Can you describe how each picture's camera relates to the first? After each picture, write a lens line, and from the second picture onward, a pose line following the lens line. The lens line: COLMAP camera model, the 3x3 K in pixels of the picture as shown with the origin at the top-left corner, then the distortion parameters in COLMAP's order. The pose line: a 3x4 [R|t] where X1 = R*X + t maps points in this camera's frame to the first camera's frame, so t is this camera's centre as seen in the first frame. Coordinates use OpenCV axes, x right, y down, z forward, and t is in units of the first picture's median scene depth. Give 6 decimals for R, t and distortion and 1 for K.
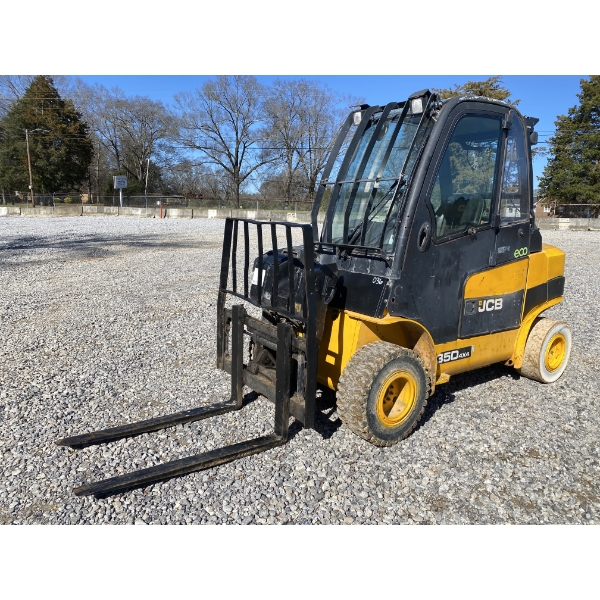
lens RADIAL K [[450.5, 0, 309.8], [0, 450.5, 295.8], [0, 0, 1]] dist [0.010656, -0.010290]
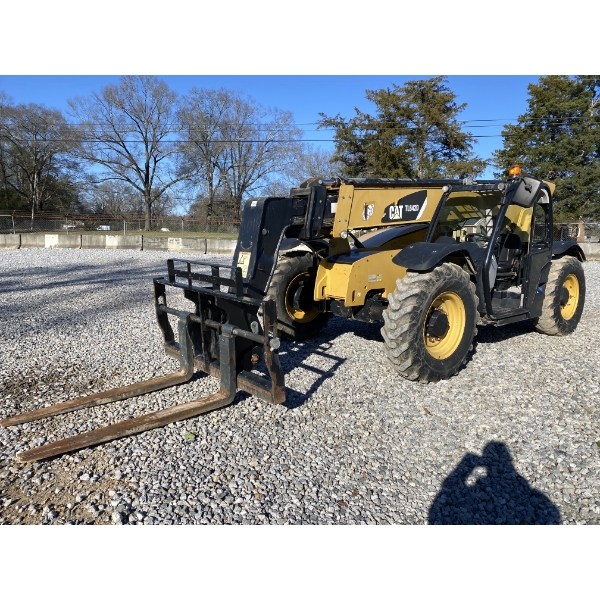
lens RADIAL K [[456.3, 0, 299.3], [0, 456.3, 290.7], [0, 0, 1]] dist [0.012639, -0.005388]
pose [[0.992822, -0.024594, 0.117045, 0.021772], [0.031485, 0.997855, -0.057394, -0.022434], [-0.115382, 0.060667, 0.991467, 0.112188]]
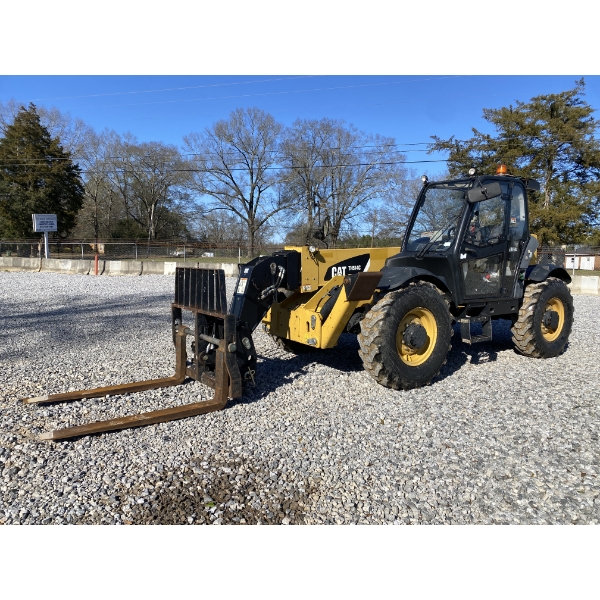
lens RADIAL K [[453.7, 0, 300.0], [0, 453.7, 300.0], [0, 0, 1]] dist [0.022723, -0.018880]
pose [[0.996836, 0.005402, -0.079299, 0.008890], [-0.013214, 0.995068, -0.098316, -0.026995], [0.078376, 0.099052, 0.991991, 0.132901]]
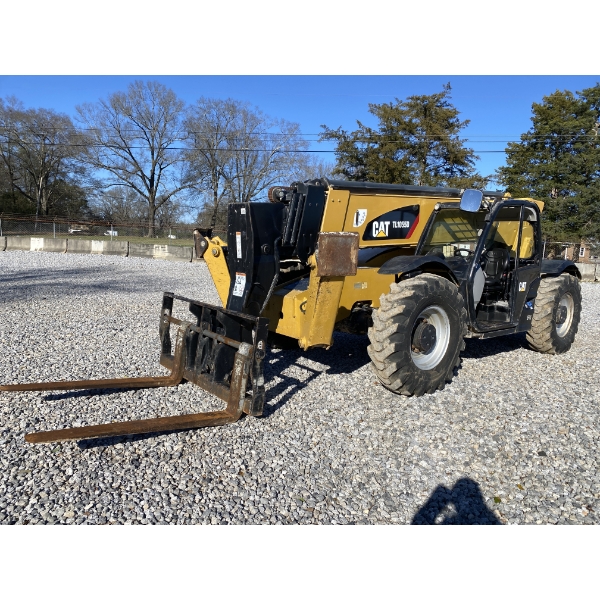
lens RADIAL K [[456.3, 0, 299.3], [0, 456.3, 290.7], [0, 0, 1]] dist [0.012639, -0.005388]
pose [[0.994360, 0.009924, 0.105593, 0.032051], [-0.001306, 0.996682, -0.081382, -0.023179], [-0.106050, 0.080785, 0.991074, 0.115578]]
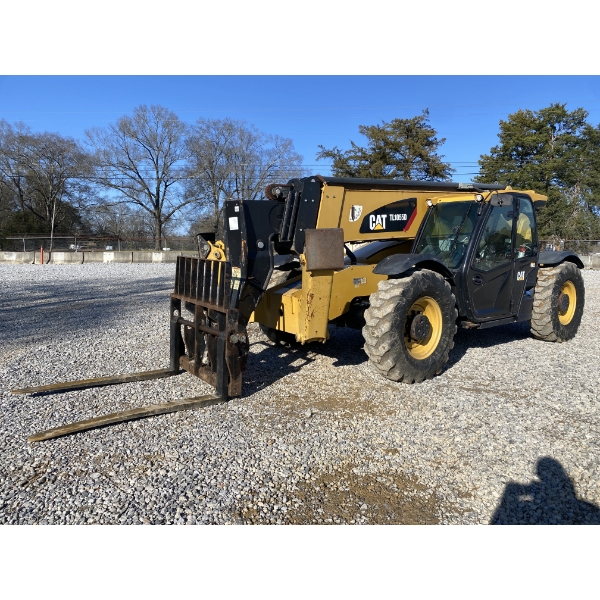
lens RADIAL K [[450.5, 0, 309.8], [0, 450.5, 295.8], [0, 0, 1]] dist [0.010656, -0.010290]
pose [[0.989014, -0.031225, 0.144484, 0.008624], [0.043774, 0.995461, -0.084511, -0.010217], [-0.141190, 0.089908, 0.985892, 0.054434]]
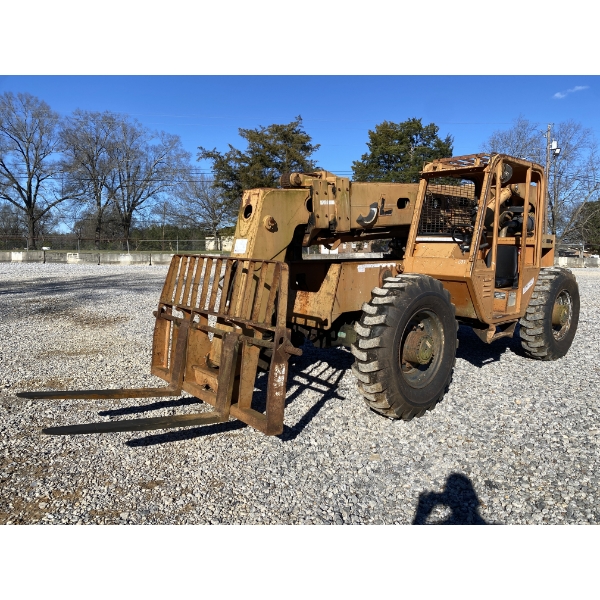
lens RADIAL K [[450.5, 0, 309.8], [0, 450.5, 295.8], [0, 0, 1]] dist [0.010656, -0.010290]
pose [[0.934165, -0.058426, 0.352027, 0.025712], [0.087219, 0.993968, -0.066482, -0.003805], [-0.346019, 0.092809, 0.933626, 0.022858]]
